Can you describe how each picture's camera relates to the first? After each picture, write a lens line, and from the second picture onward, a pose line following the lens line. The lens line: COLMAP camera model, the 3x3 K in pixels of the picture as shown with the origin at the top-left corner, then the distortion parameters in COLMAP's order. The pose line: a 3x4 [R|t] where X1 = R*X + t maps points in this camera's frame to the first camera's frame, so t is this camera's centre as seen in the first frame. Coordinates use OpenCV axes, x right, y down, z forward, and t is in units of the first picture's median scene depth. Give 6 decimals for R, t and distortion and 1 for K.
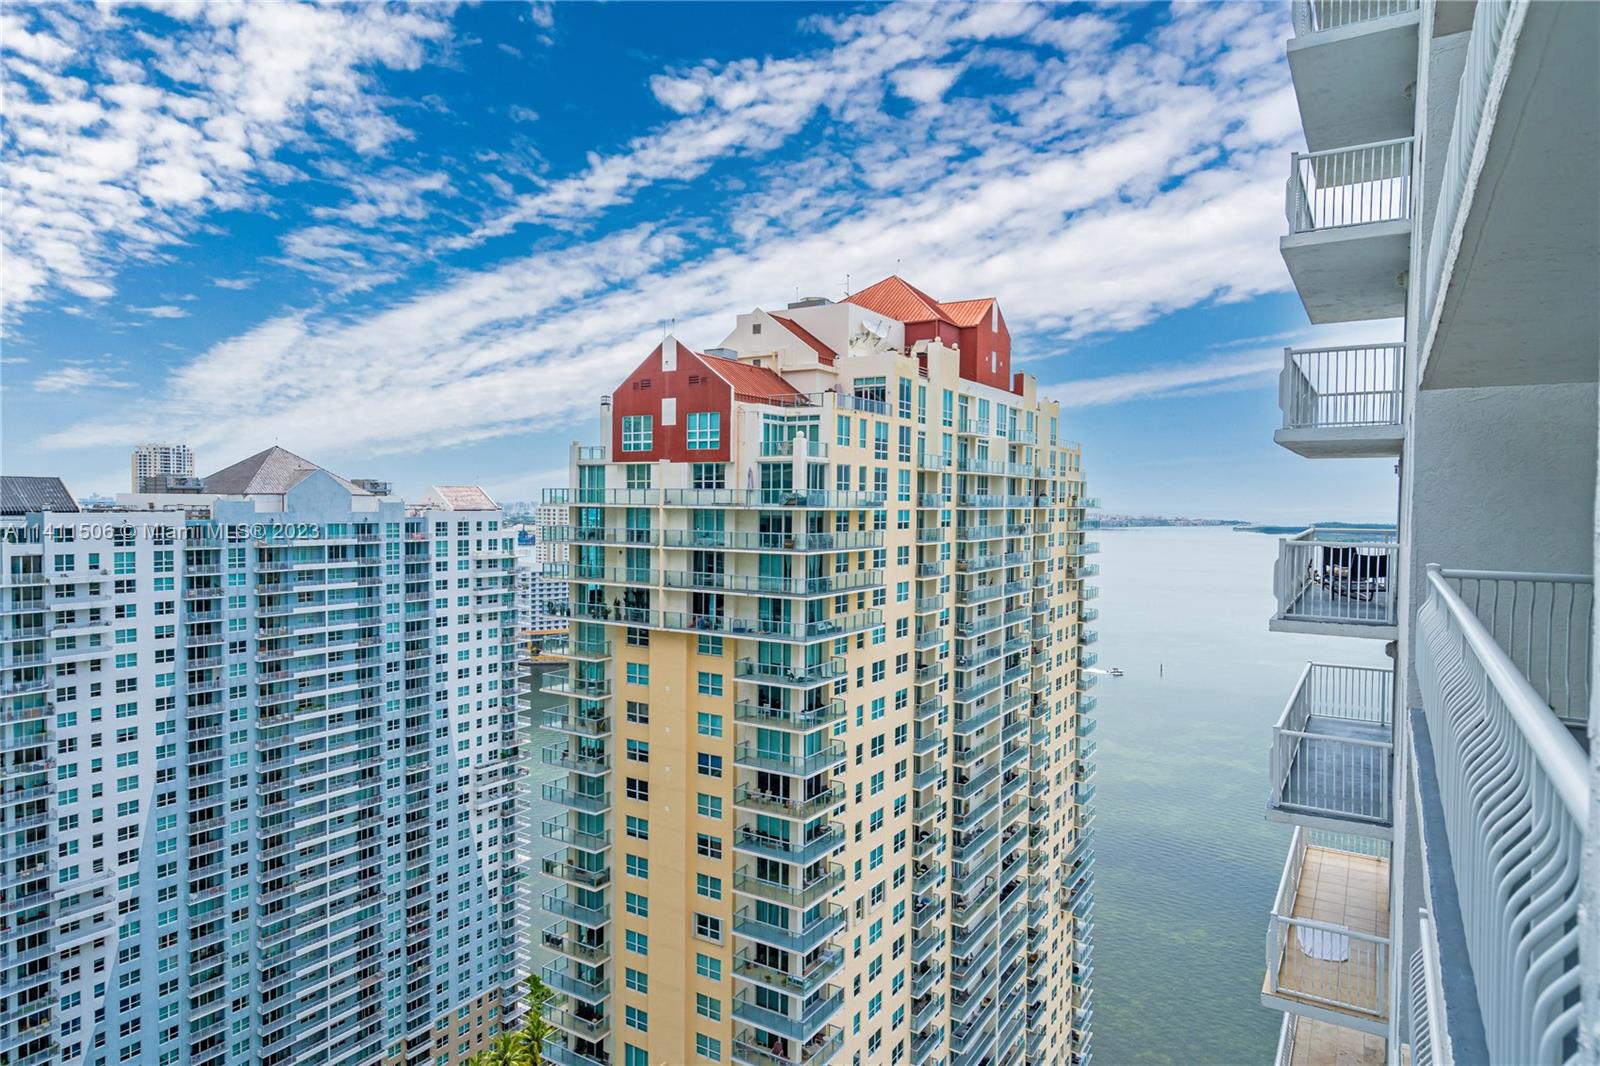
lens RADIAL K [[958.9, 0, 810.5], [0, 958.9, 529.8], [0, 0, 1]] dist [0.021554, 0.000260]
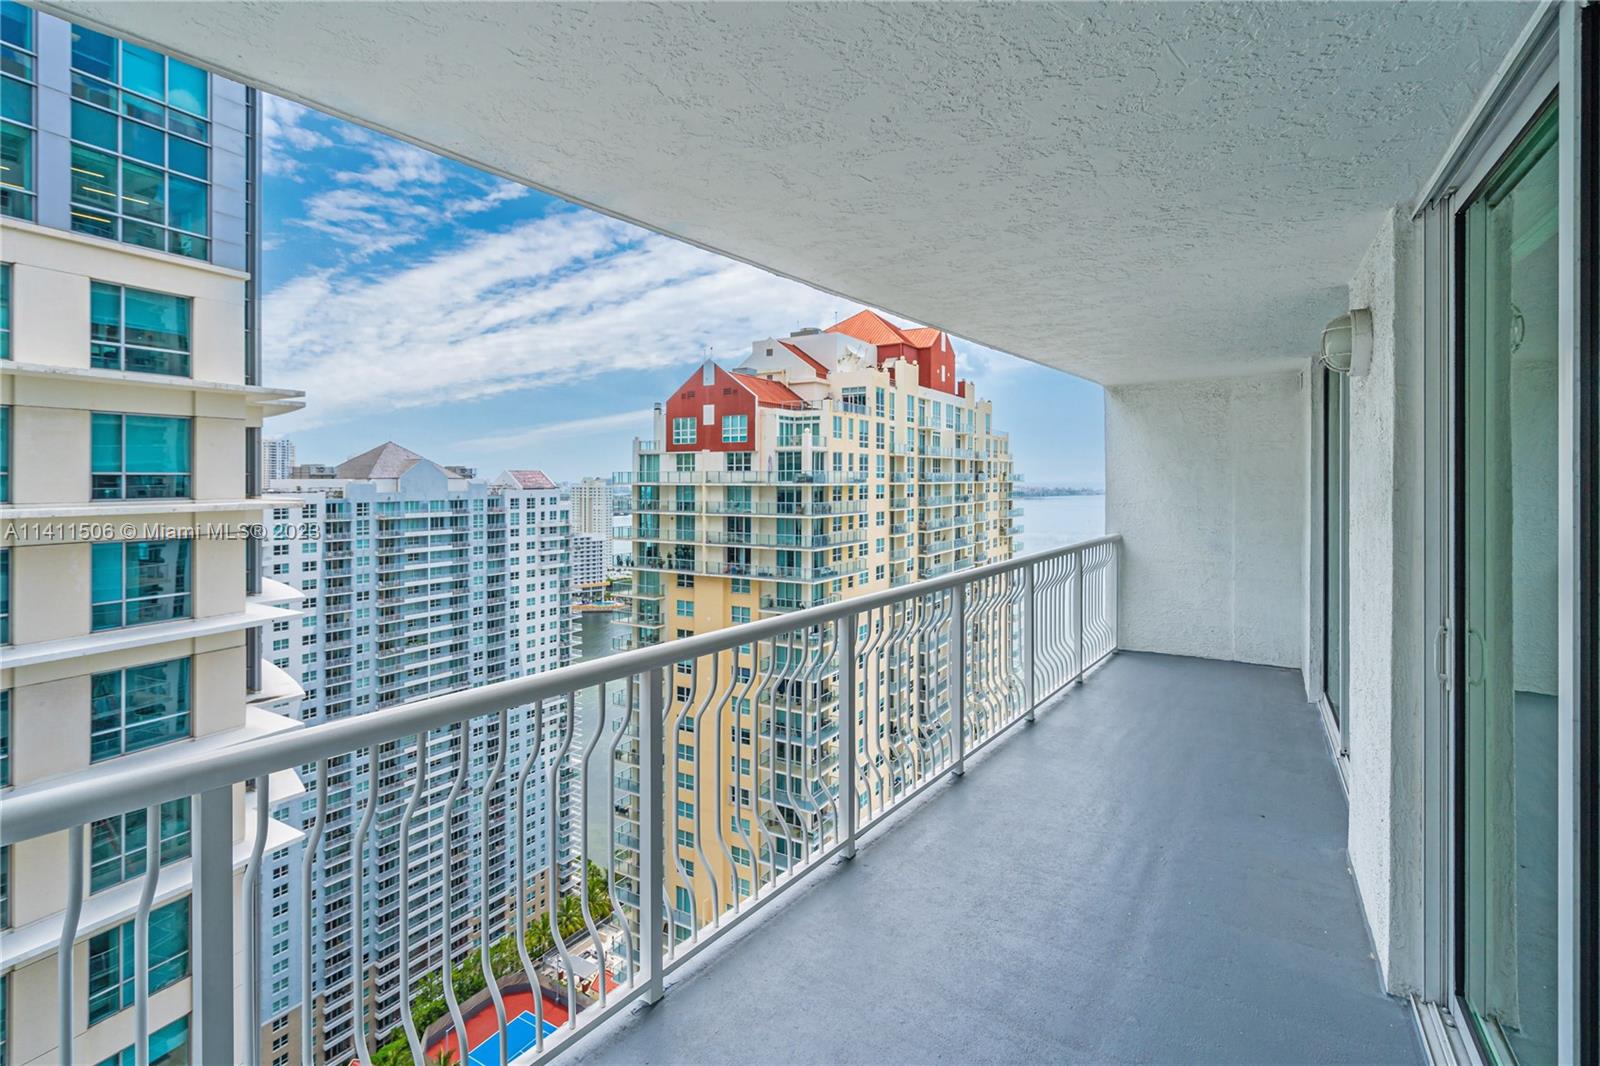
lens RADIAL K [[753.5, 0, 796.8], [0, 753.5, 482.0], [0, 0, 1]] dist [0.000174, 0.000088]
pose [[0.999934, -0.011369, 0.001348, -0.016793], [0.011400, 0.999605, -0.025671, 0.000981], [-0.001056, 0.025685, 0.999670, -0.046560]]
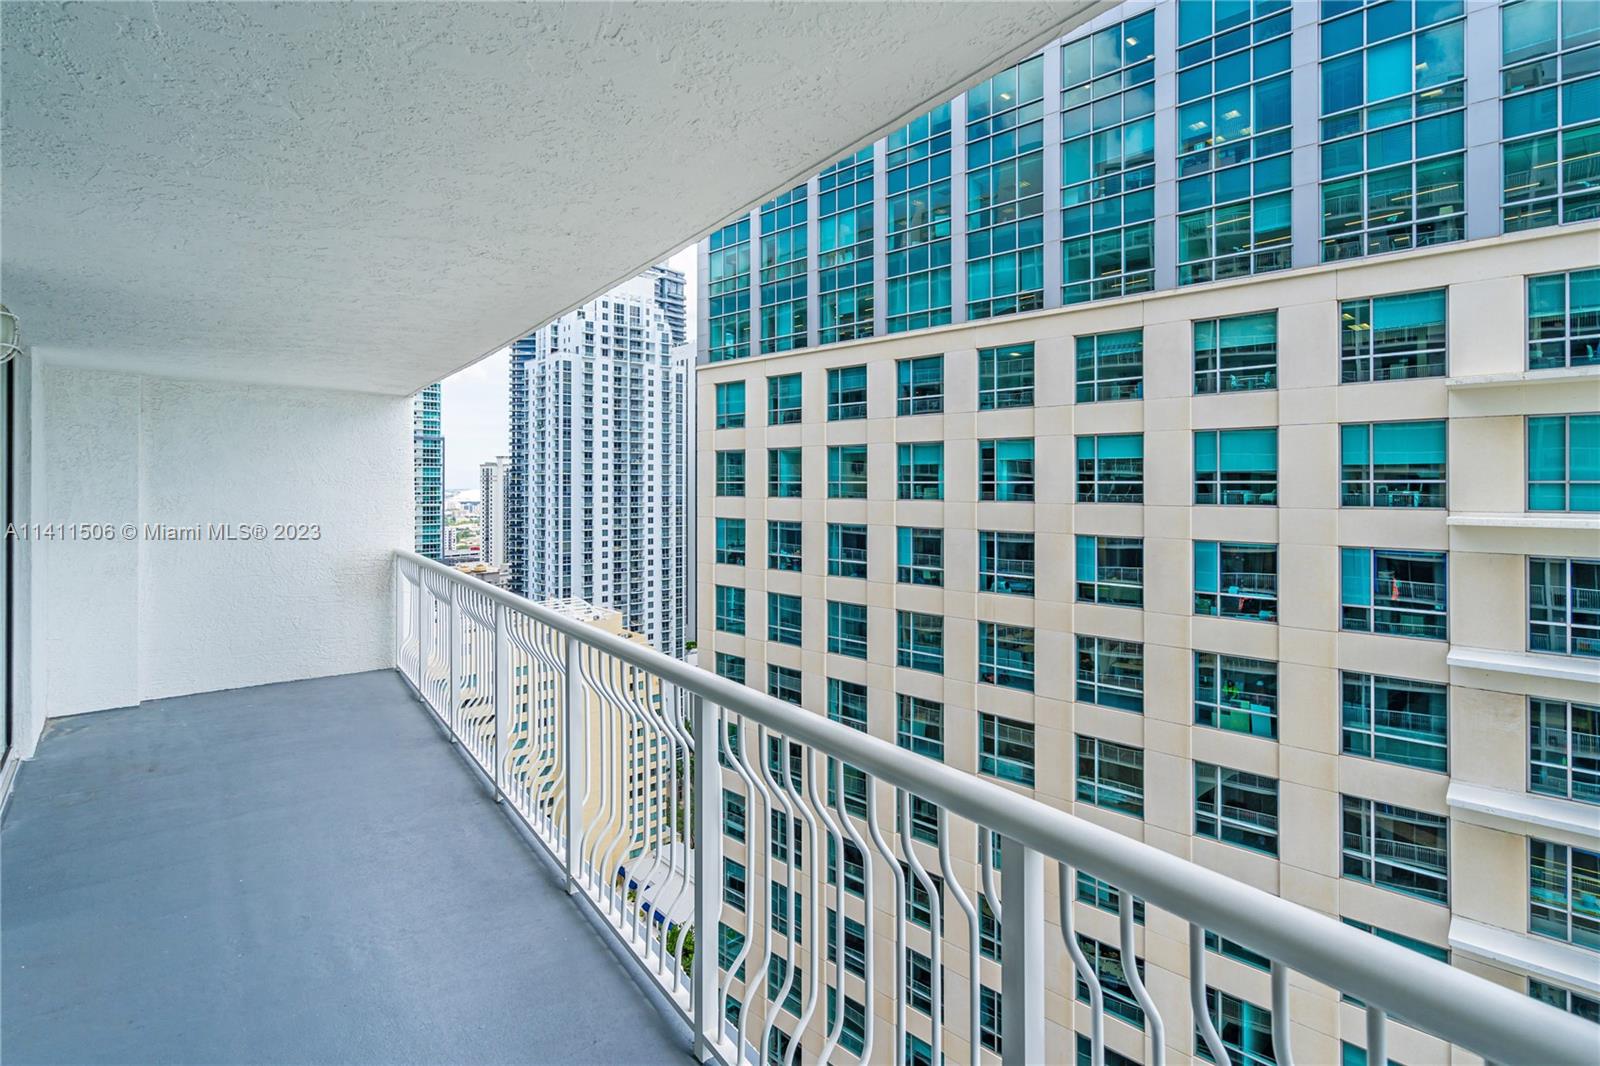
lens RADIAL K [[753.5, 0, 796.8], [0, 753.5, 482.0], [0, 0, 1]] dist [0.000174, 0.000088]
pose [[-0.196554, -0.018642, -0.980316, 0.700993], [-0.030426, 0.999454, -0.012906, -0.031819], [0.980021, 0.027290, -0.197014, 1.215597]]
